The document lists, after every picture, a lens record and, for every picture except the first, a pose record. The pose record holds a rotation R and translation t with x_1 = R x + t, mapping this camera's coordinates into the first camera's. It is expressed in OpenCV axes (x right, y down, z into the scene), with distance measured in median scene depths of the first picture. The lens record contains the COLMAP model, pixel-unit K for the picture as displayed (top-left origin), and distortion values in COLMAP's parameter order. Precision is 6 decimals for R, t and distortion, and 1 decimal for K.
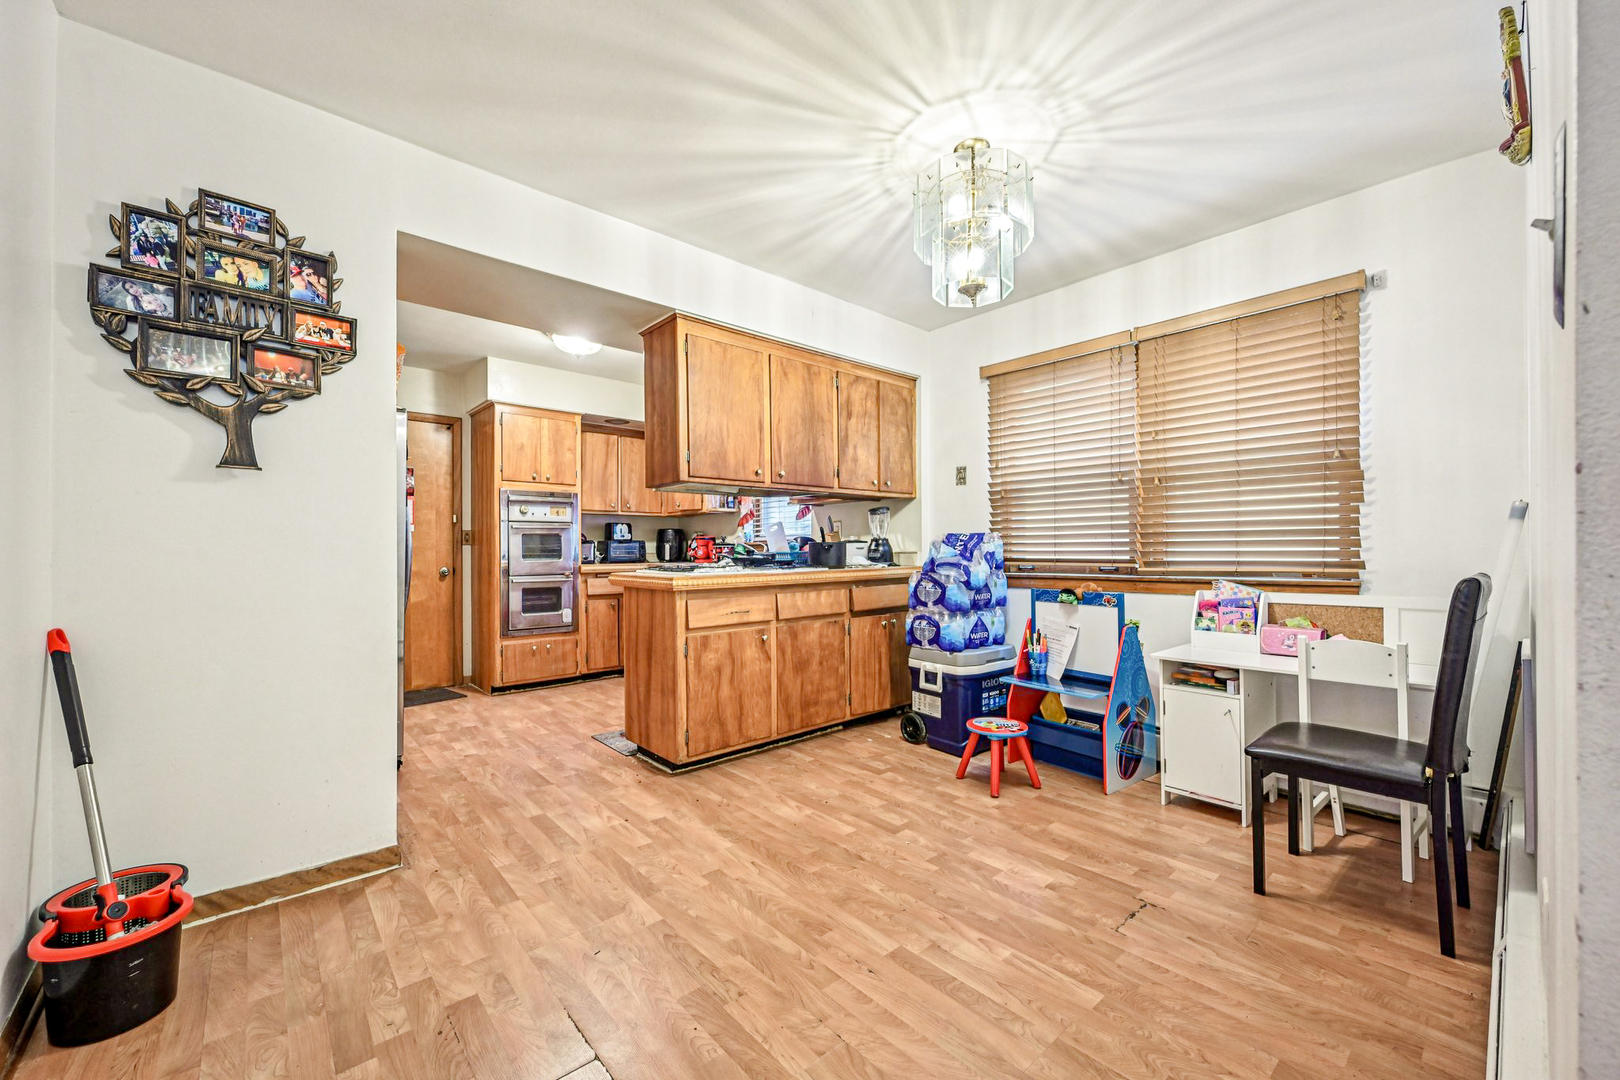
lens RADIAL K [[644.5, 0, 814.9], [0, 644.5, 544.5], [0, 0, 1]] dist [0.000667, 0.000489]
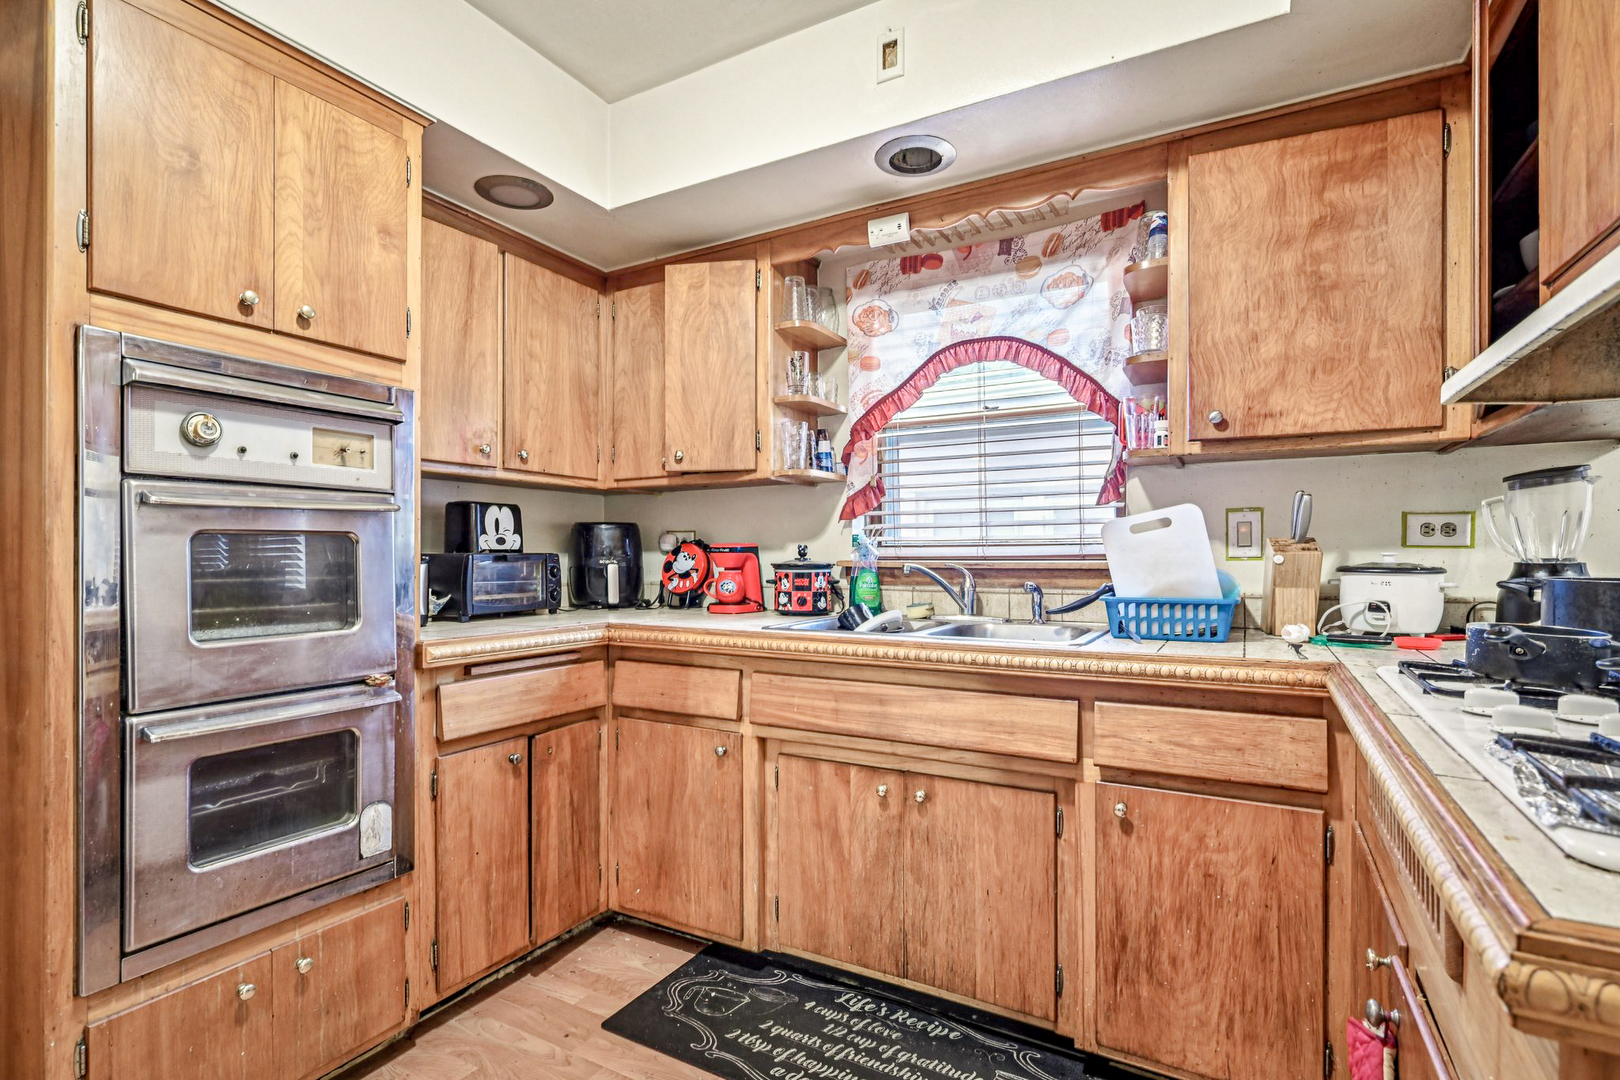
lens RADIAL K [[781.2, 0, 820.2], [0, 781.2, 552.1], [0, 0, 1]] dist [0.002920, -0.000417]
pose [[0.942677, 0.006457, 0.333644, -0.324306], [-0.007626, 0.999969, 0.002196, -0.010468], [-0.333619, -0.004614, 0.942697, 0.634859]]
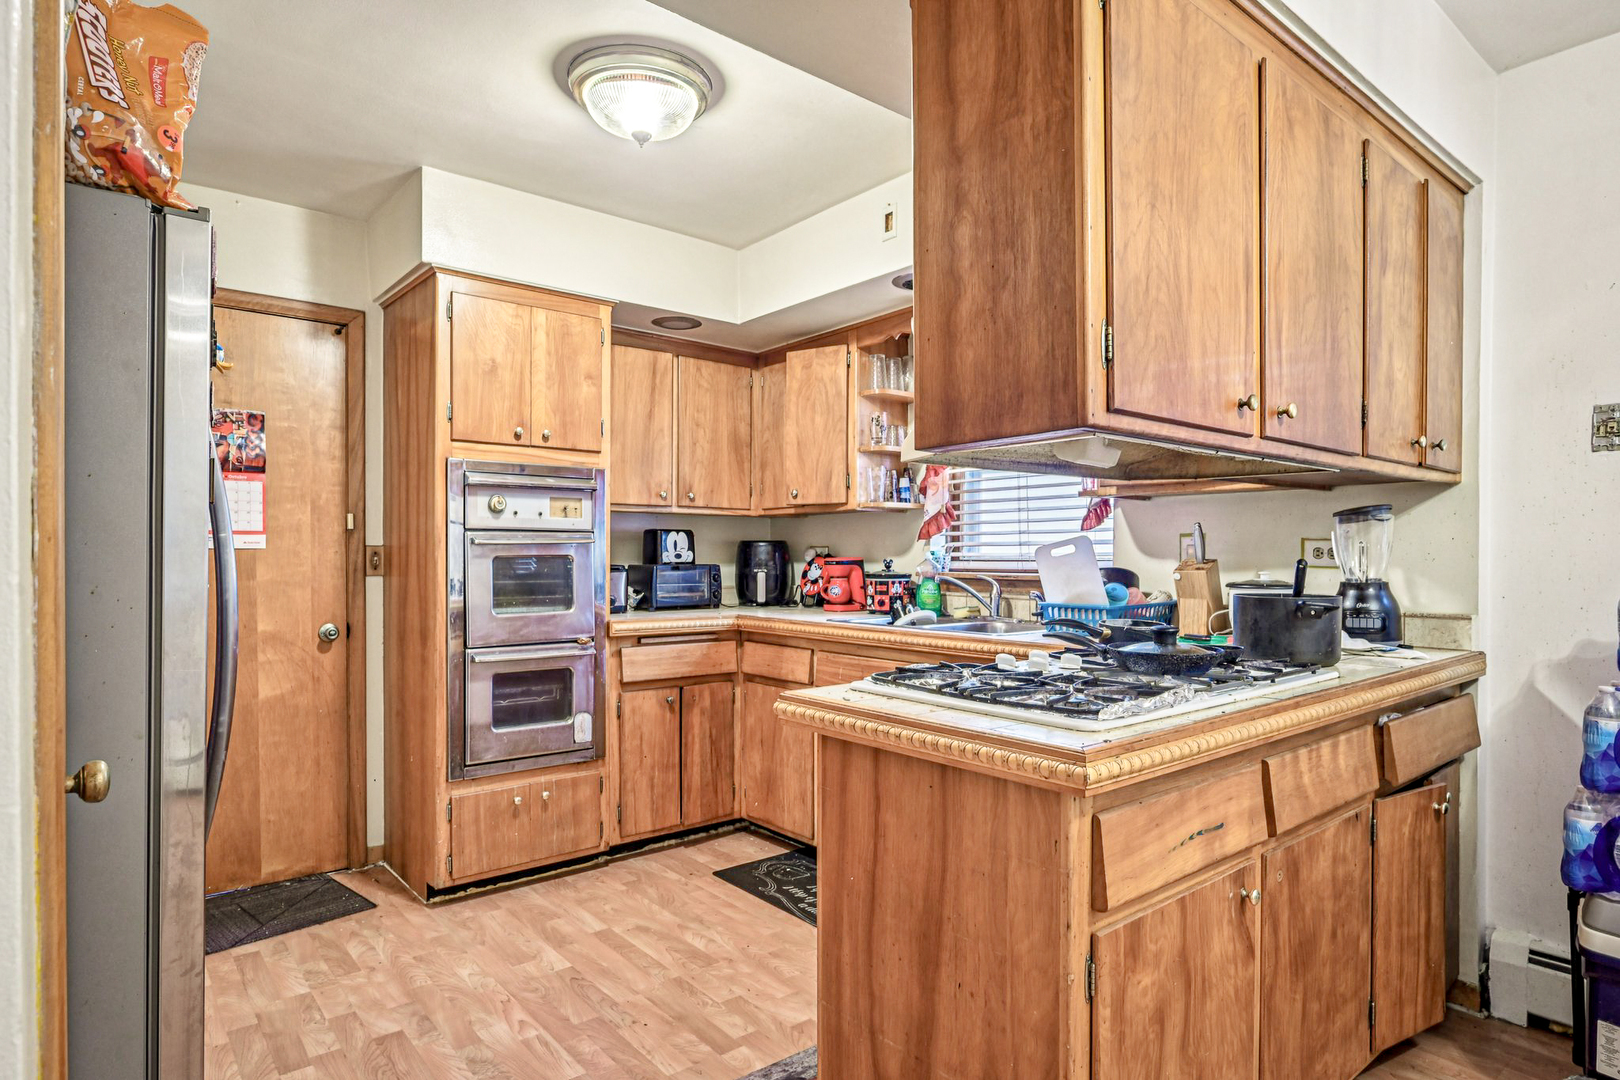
lens RADIAL K [[915.0, 0, 817.4], [0, 915.0, 556.7], [0, 0, 1]] dist [0.002632, -0.000383]
pose [[0.999342, 0.007773, -0.035435, -0.193489], [-0.007378, 0.999909, 0.011253, -0.024625], [0.035519, -0.010985, 0.999309, 0.342551]]
